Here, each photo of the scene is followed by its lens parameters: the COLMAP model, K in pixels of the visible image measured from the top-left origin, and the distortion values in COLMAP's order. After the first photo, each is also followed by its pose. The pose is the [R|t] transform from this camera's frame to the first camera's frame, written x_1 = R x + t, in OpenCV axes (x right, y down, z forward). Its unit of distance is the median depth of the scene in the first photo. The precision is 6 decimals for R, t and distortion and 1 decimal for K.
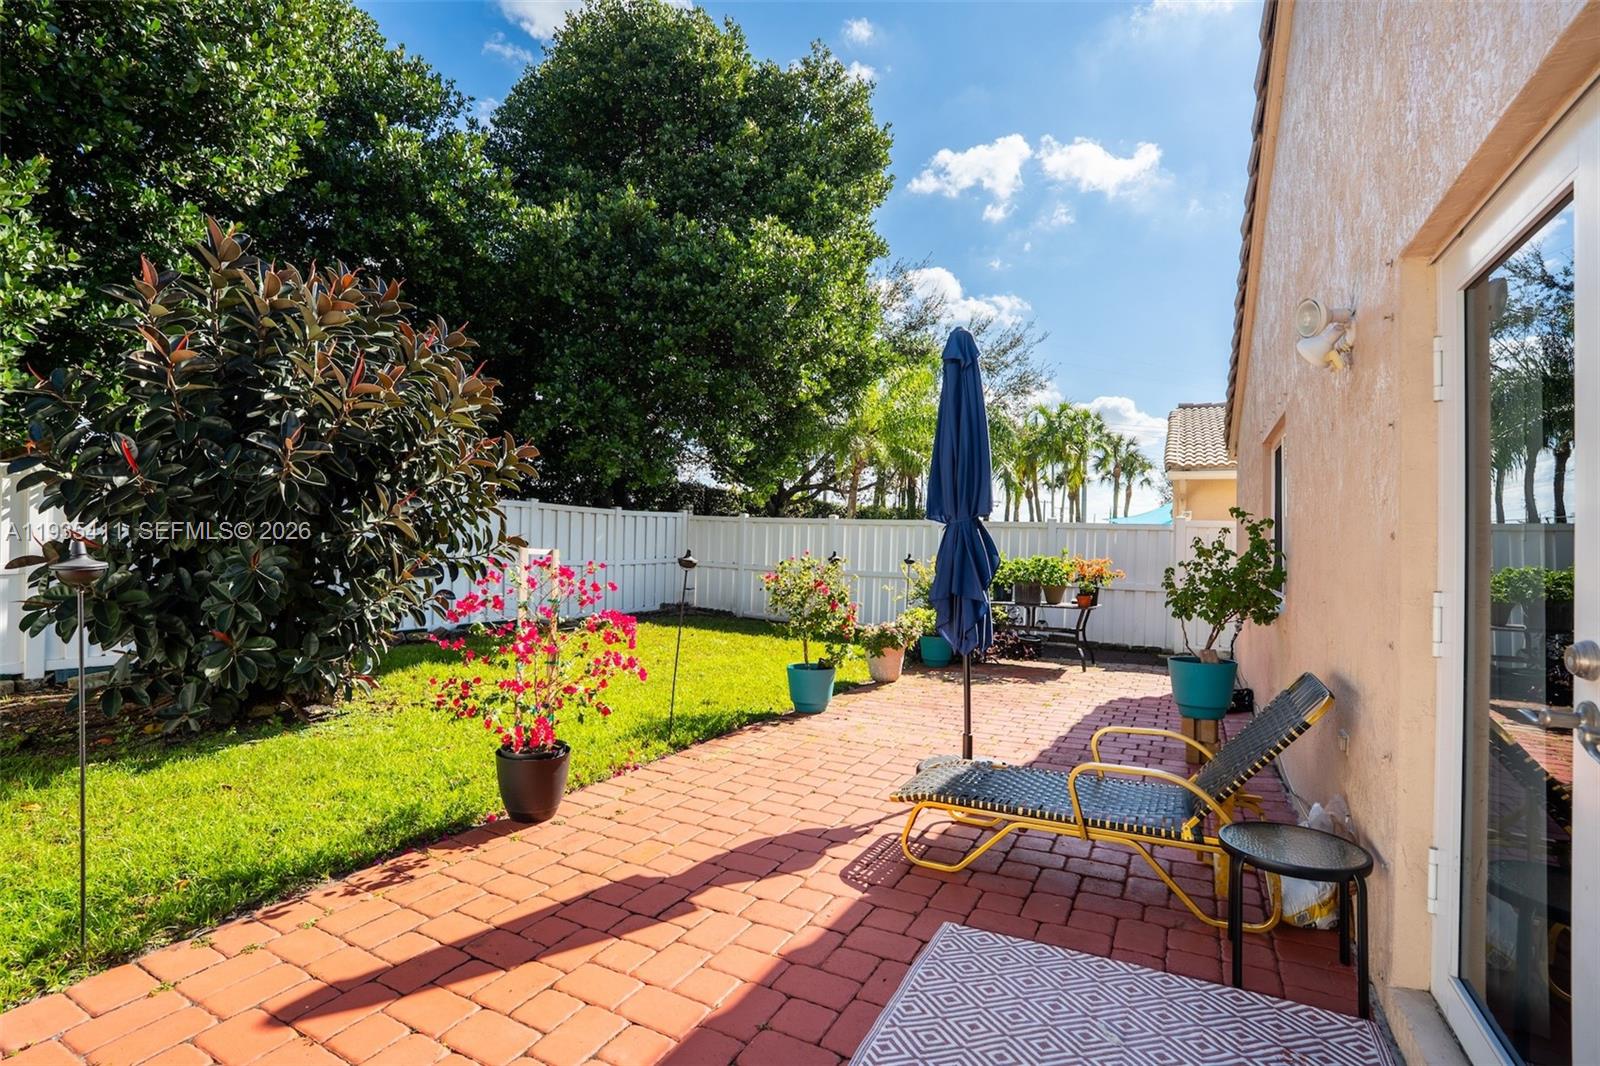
lens RADIAL K [[717.5, 0, 780.3], [0, 717.5, 513.6], [0, 0, 1]] dist [-0.027768, 0.000317]
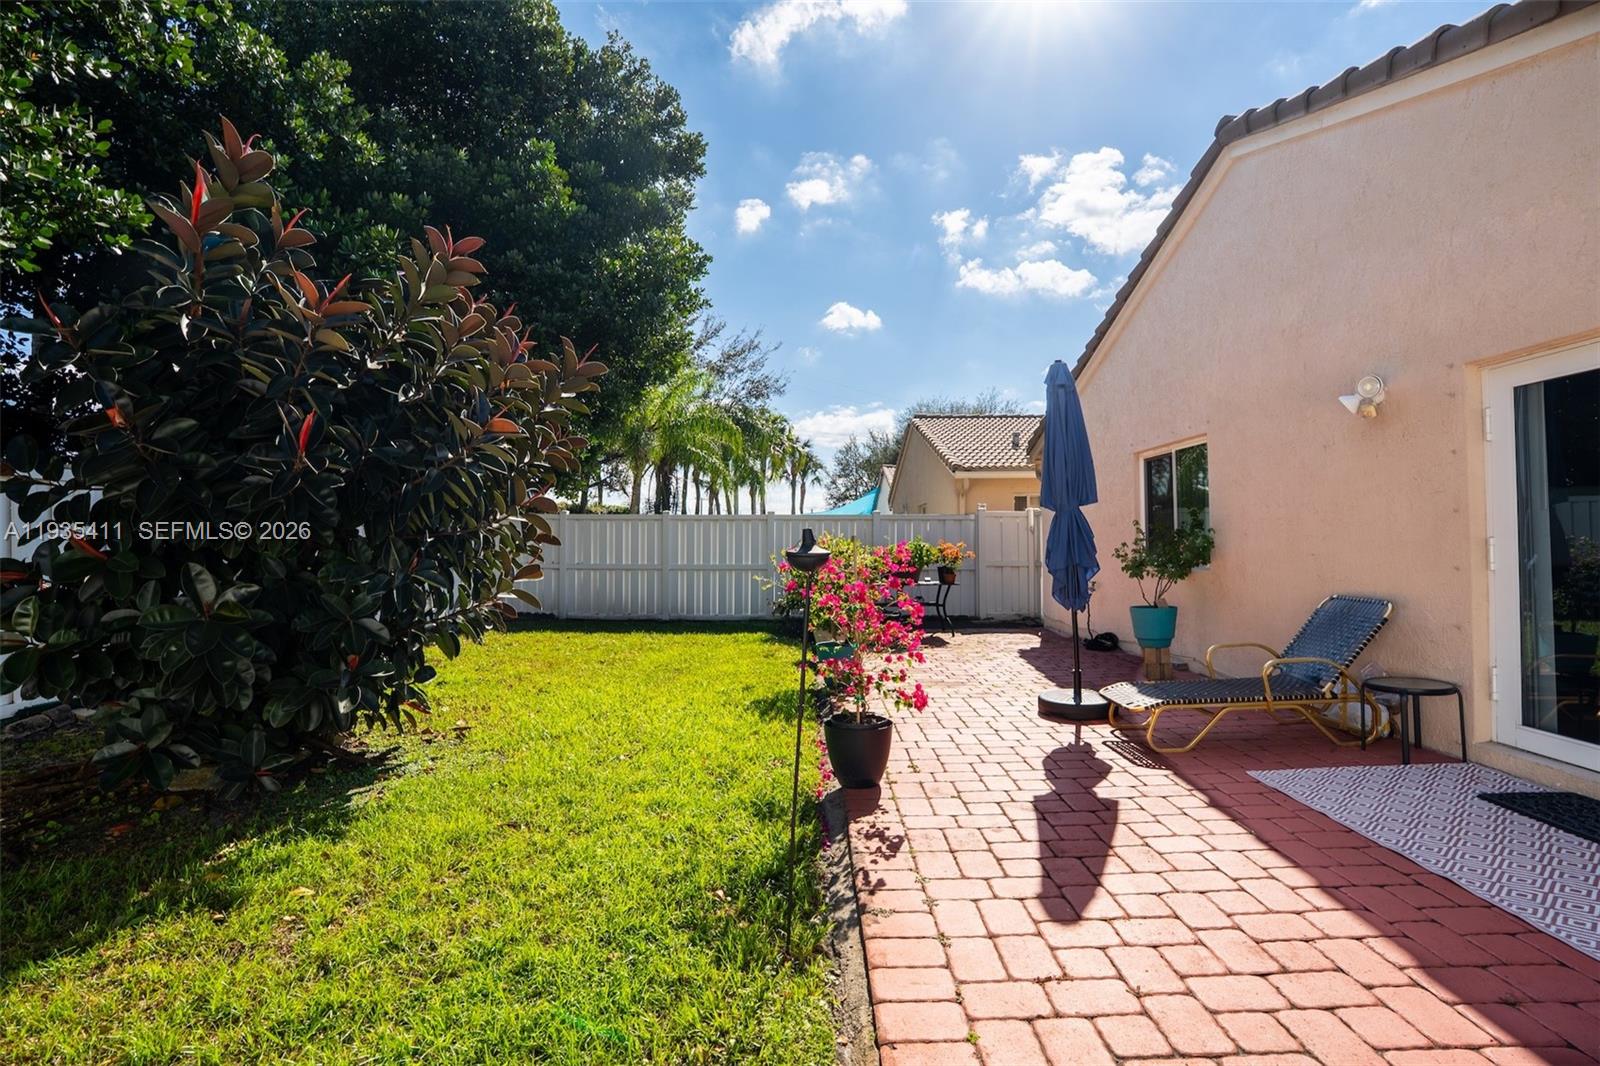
lens RADIAL K [[731.1, 0, 805.1], [0, 731.1, 508.6], [0, 0, 1]] dist [-0.002116, -0.000075]
pose [[0.876033, -0.007489, 0.482193, -1.062984], [0.008754, 0.999962, -0.000373, 0.005747], [-0.482172, 0.004548, 0.876065, 0.068882]]
